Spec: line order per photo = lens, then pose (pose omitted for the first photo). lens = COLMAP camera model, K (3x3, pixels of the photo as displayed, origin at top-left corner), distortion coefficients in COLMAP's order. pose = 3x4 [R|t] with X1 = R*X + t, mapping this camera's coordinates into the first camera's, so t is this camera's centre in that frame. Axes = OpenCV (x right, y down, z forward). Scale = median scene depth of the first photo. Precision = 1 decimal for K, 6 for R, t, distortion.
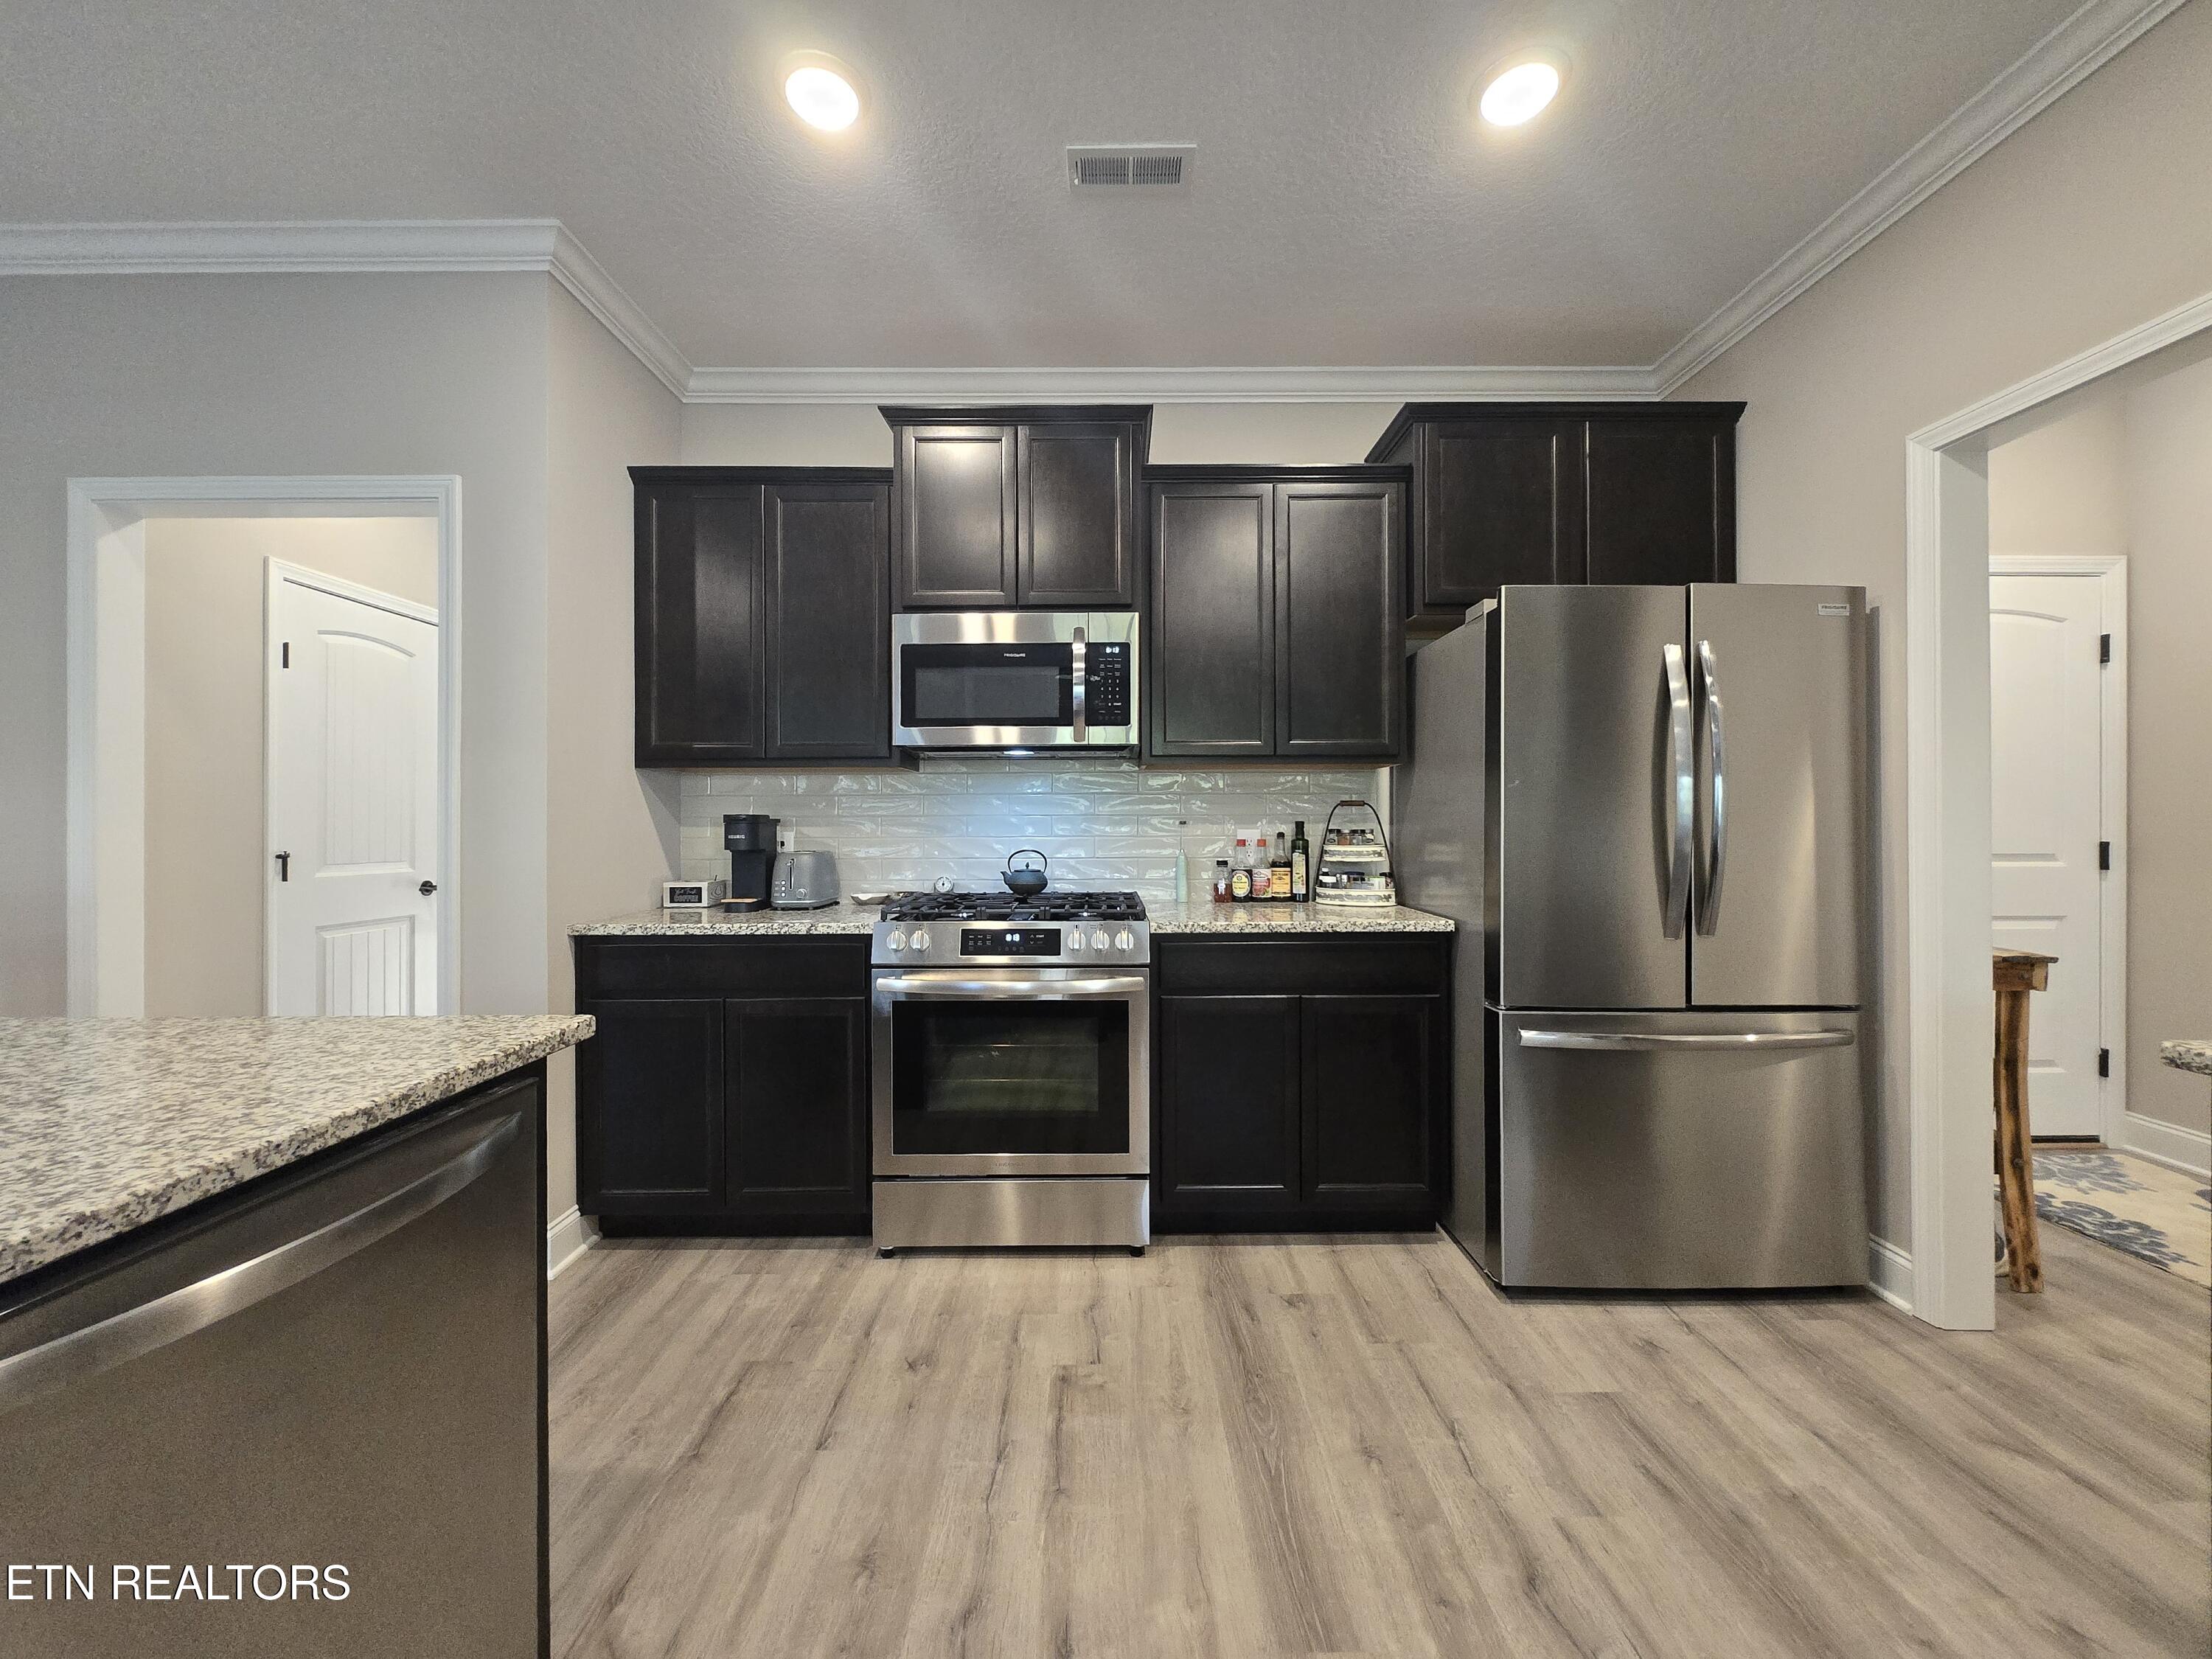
lens RADIAL K [[869.9, 0, 1097.6], [0, 869.9, 824.8], [0, 0, 1]] dist [-0.002244, 0.000073]
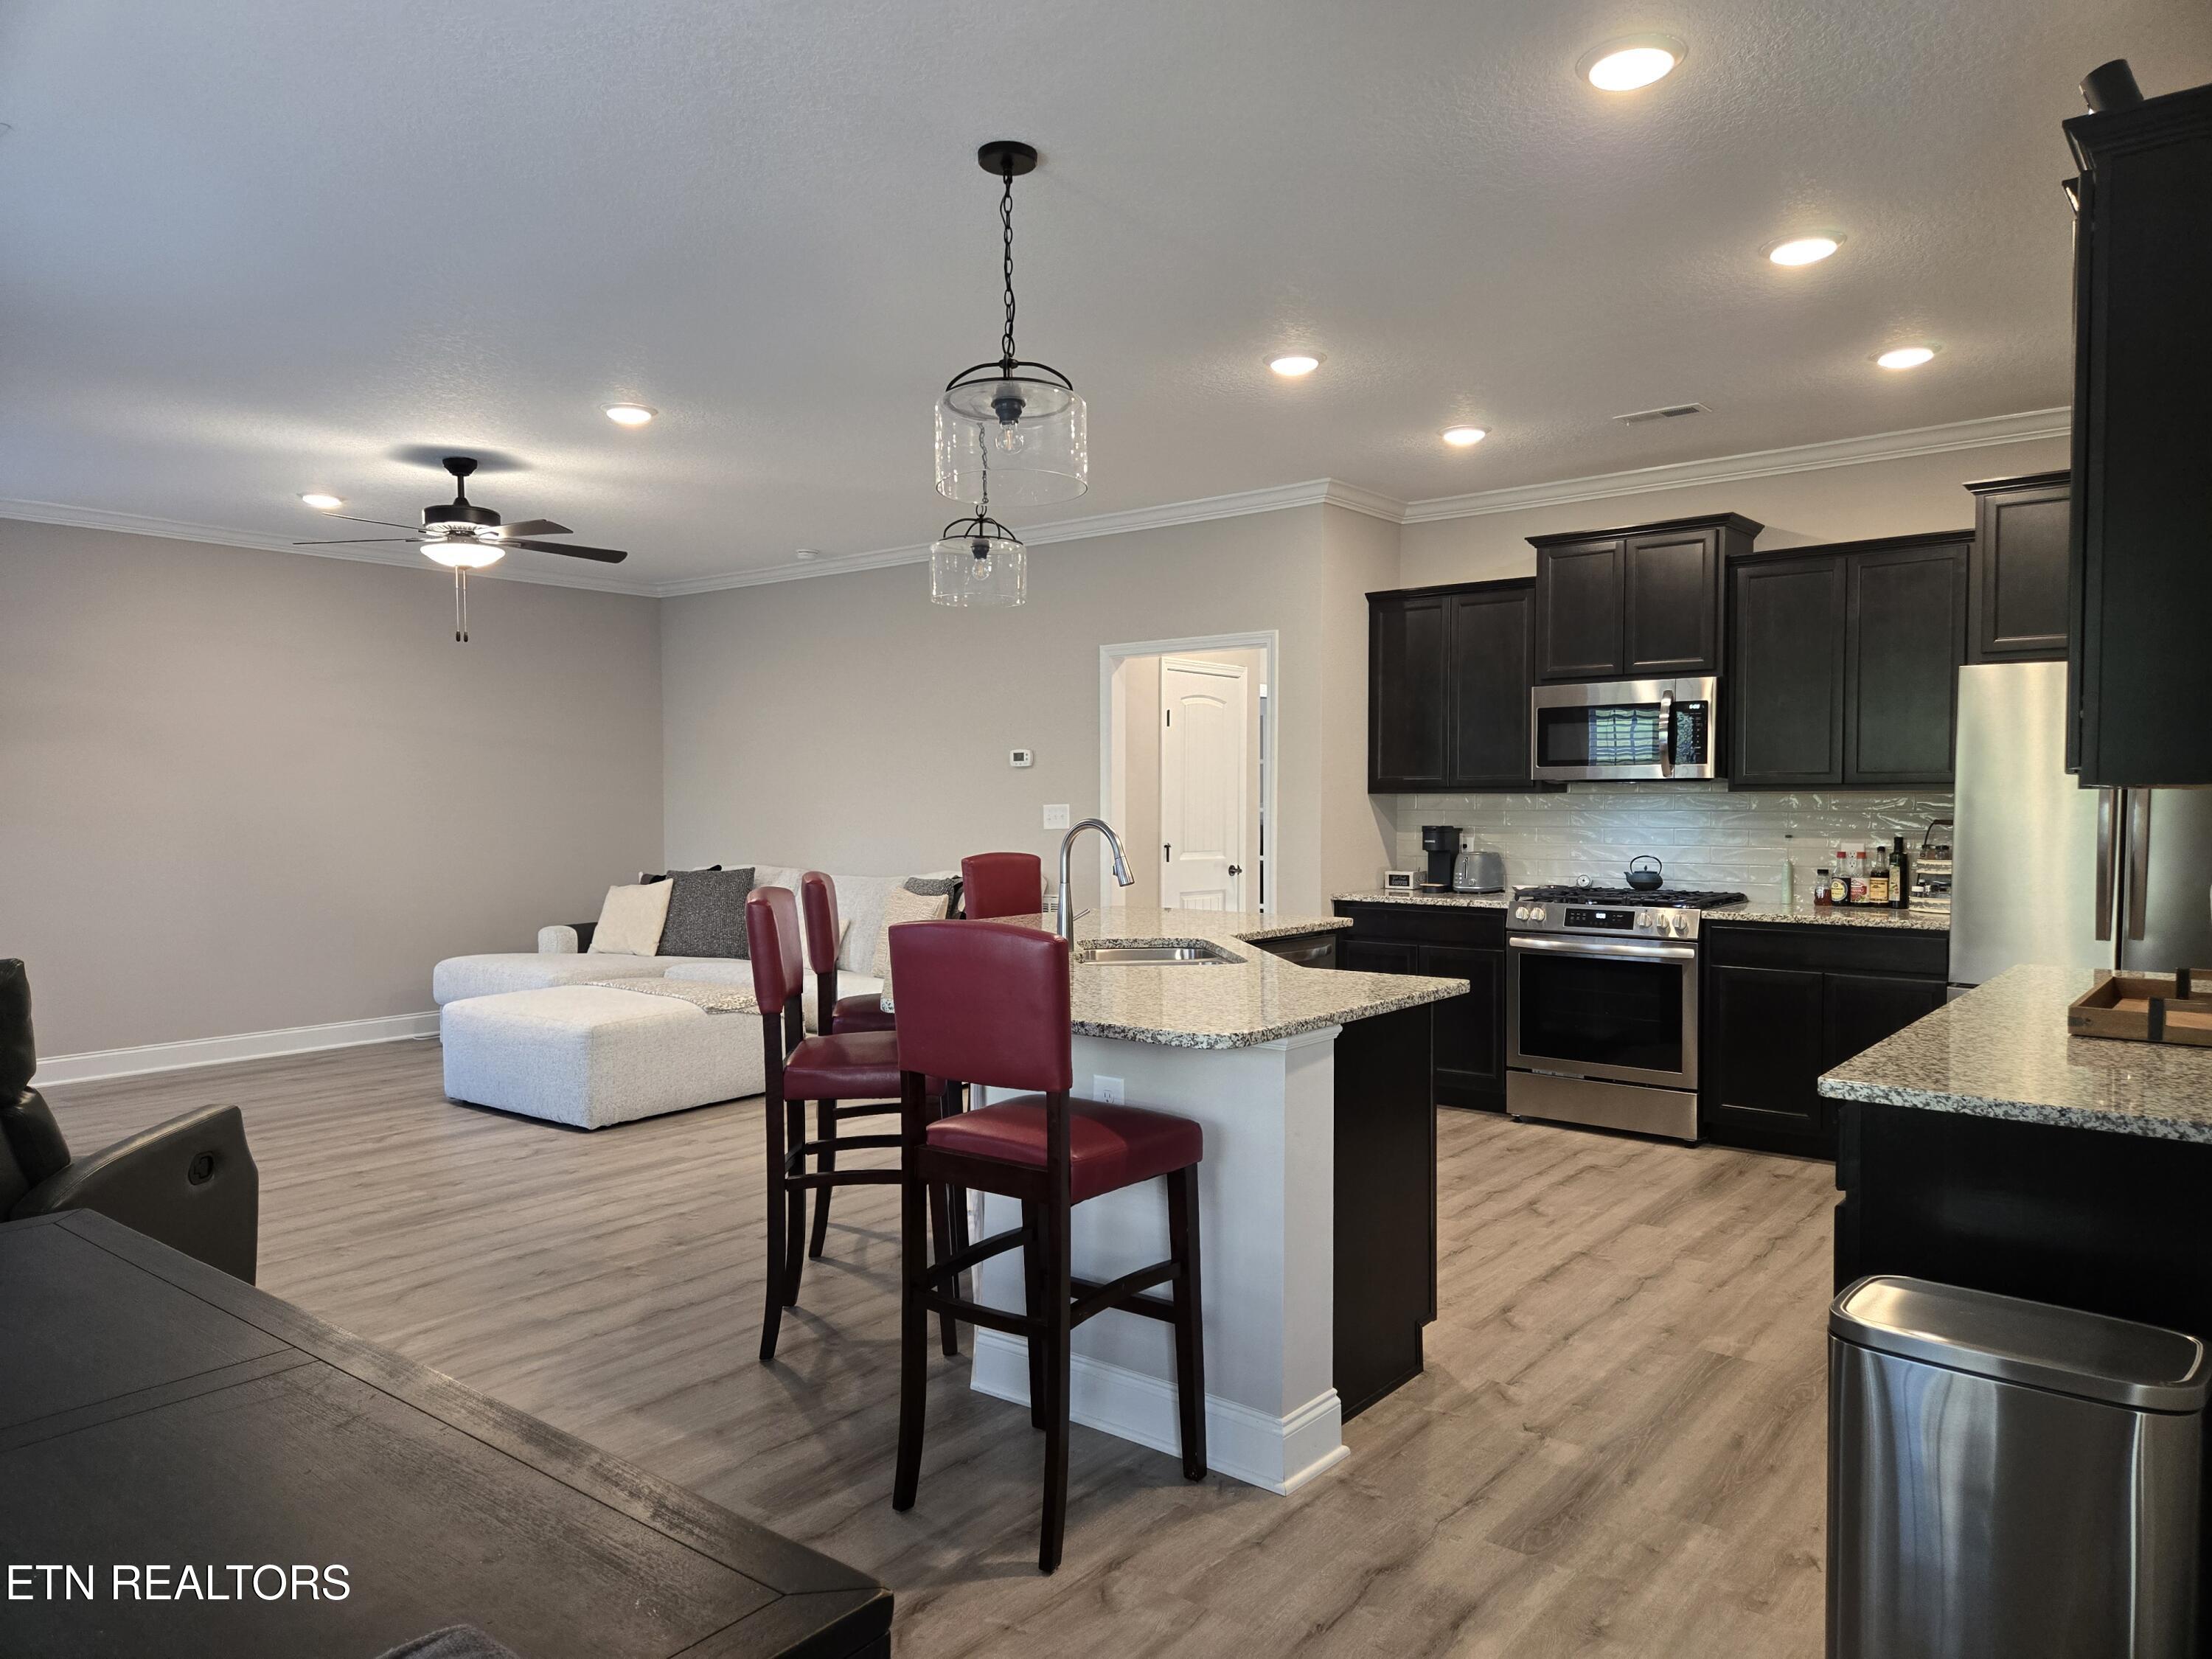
lens RADIAL K [[1445.2, 0, 1101.1], [0, 1445.2, 825.7], [0, 0, 1]] dist [0.026882, -0.000185]
pose [[0.783253, 0.015612, -0.621508, 0.642865], [-0.004793, 0.999807, 0.019074, -0.053822], [0.621685, -0.011961, 0.783176, -1.210669]]
